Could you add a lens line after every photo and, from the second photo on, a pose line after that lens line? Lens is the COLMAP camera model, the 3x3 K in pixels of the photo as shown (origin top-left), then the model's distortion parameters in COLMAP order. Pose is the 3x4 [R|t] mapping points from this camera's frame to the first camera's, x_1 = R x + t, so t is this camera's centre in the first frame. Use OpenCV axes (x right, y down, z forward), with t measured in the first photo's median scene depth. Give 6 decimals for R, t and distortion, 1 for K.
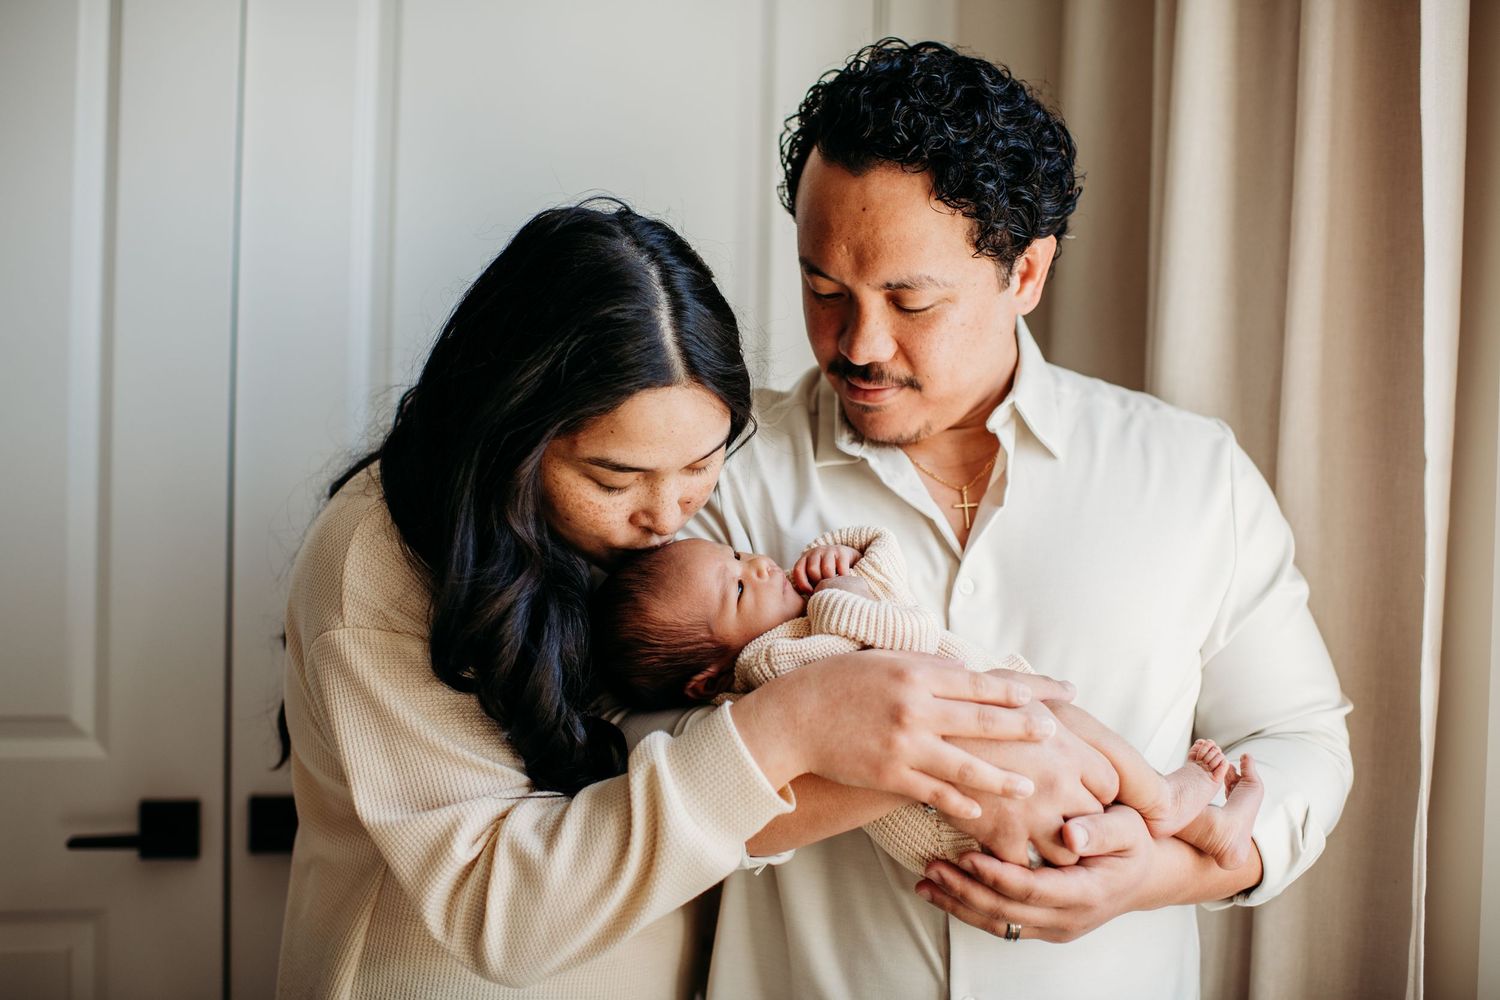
lens RADIAL K [[1509.7, 0, 750.0], [0, 1509.7, 500.0], [0, 0, 1]] dist [0.002928, 0.000935]
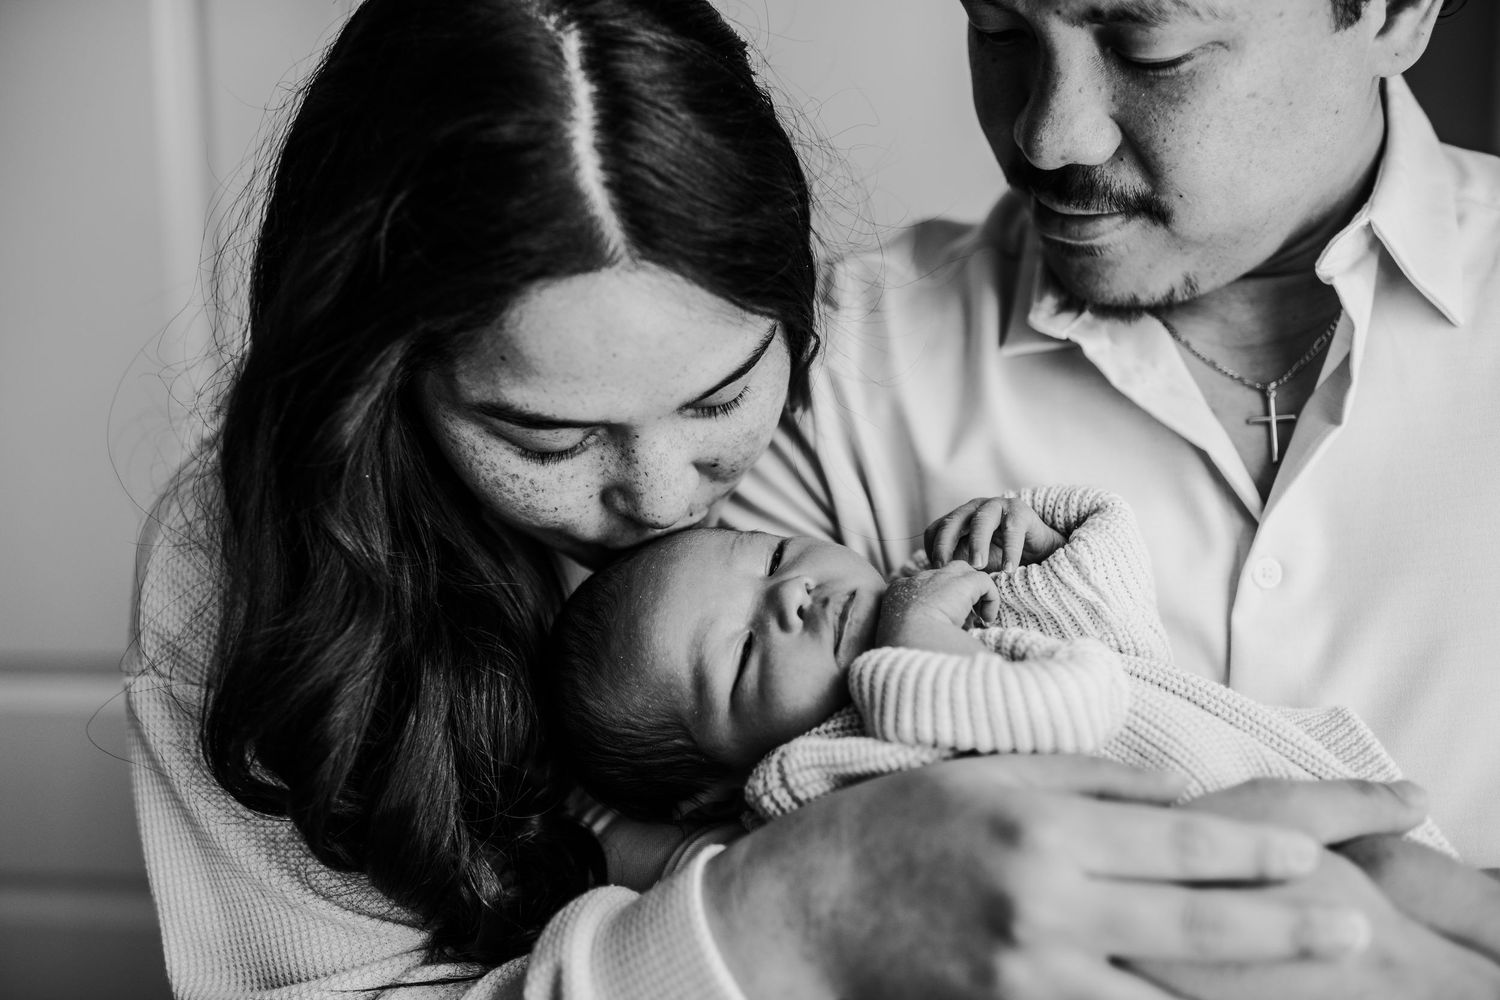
lens RADIAL K [[1532.3, 0, 749.9], [0, 1532.3, 544.1], [0, 0, 1]] dist [-0.006985, -0.027179]
pose [[0.958578, 0.004313, -0.284797, 0.123178], [0.048689, 0.982687, 0.178760, -0.062552], [0.280638, -0.185222, 0.941772, 0.426963]]
